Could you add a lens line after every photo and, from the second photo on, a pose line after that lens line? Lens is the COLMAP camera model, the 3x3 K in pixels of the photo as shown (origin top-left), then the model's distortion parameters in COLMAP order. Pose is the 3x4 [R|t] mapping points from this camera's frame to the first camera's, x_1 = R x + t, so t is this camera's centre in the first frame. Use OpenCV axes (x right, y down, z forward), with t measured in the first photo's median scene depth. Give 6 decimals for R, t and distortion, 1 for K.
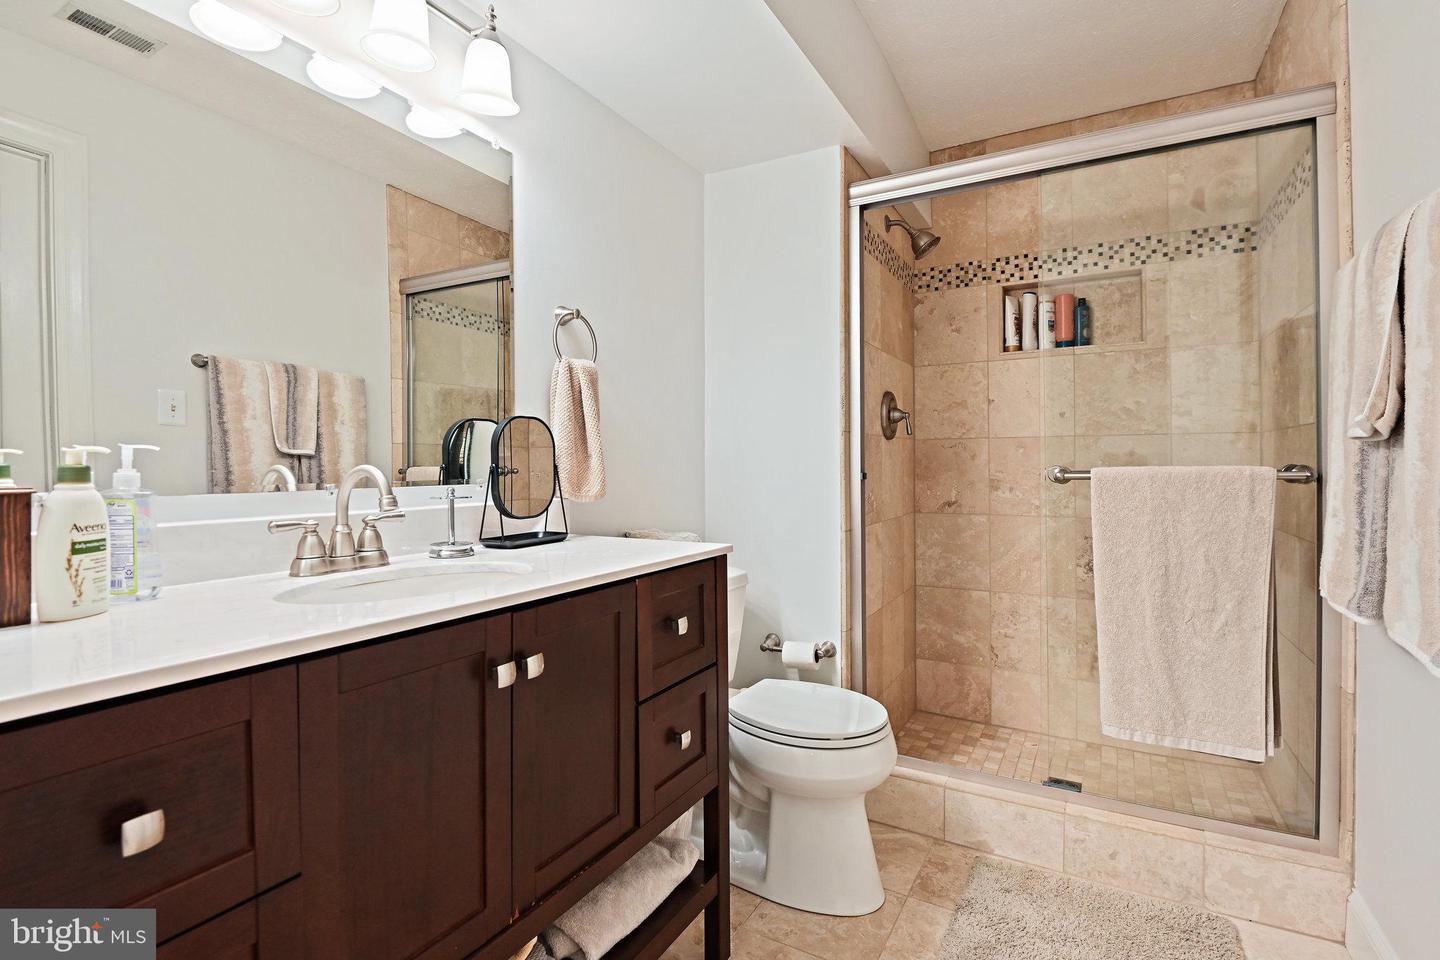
lens RADIAL K [[687.3, 0, 717.0], [0, 687.3, 478.6], [0, 0, 1]] dist [-0.028134, -0.000832]
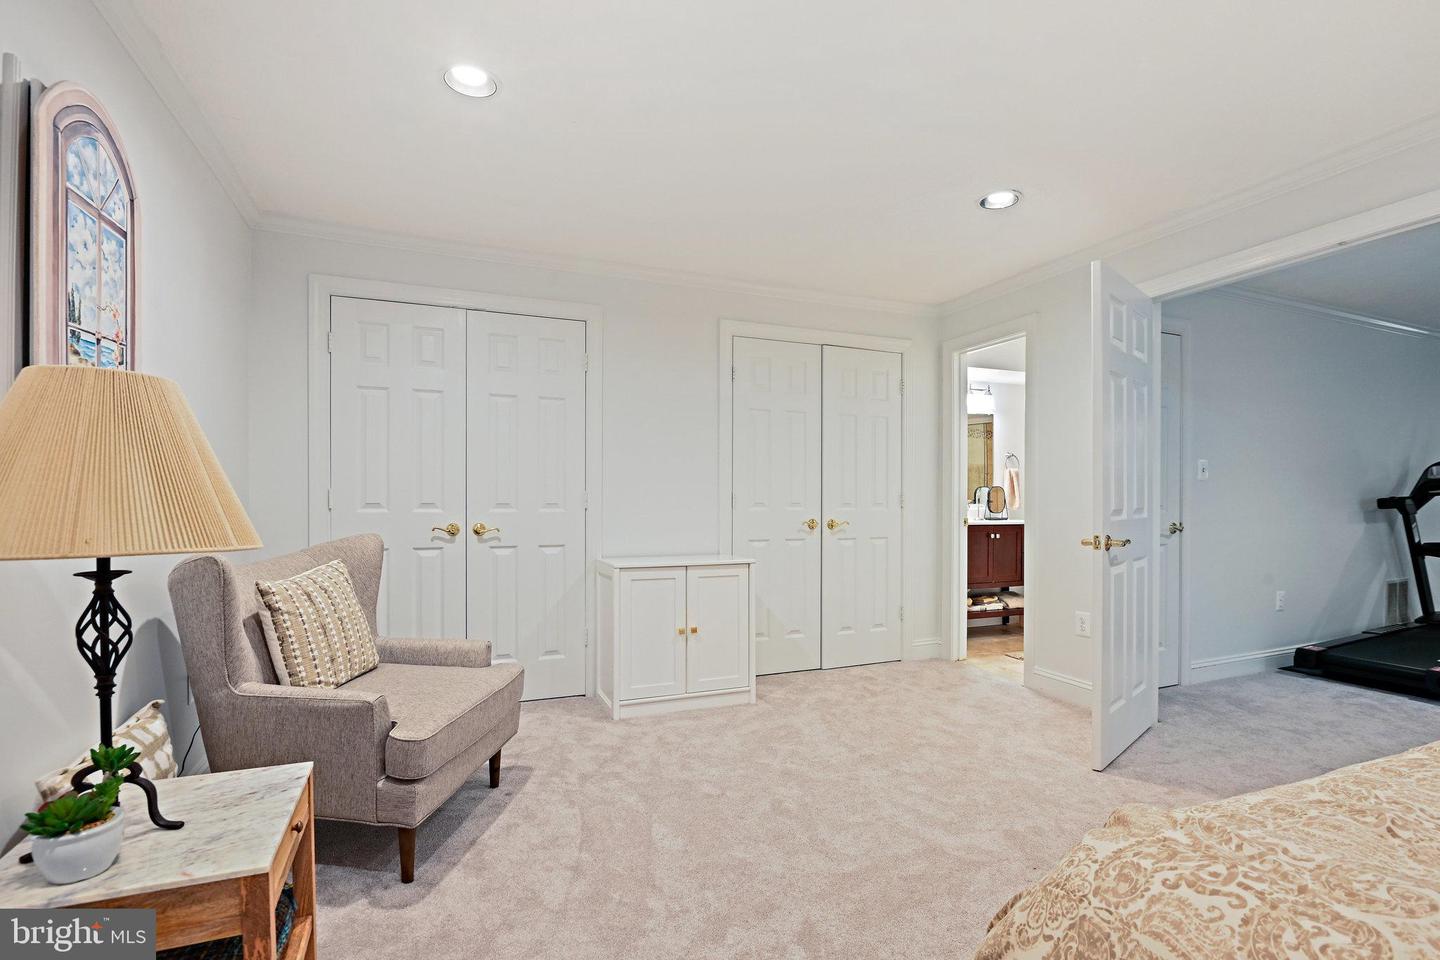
lens RADIAL K [[687.3, 0, 716.1], [0, 687.3, 493.7], [0, 0, 1]] dist [-0.028134, -0.000832]
pose [[0.790550, 0.010952, -0.612300, 0.800980], [-0.016083, 0.999867, -0.002880, -0.014673], [0.612187, 0.012124, 0.790620, -2.905694]]
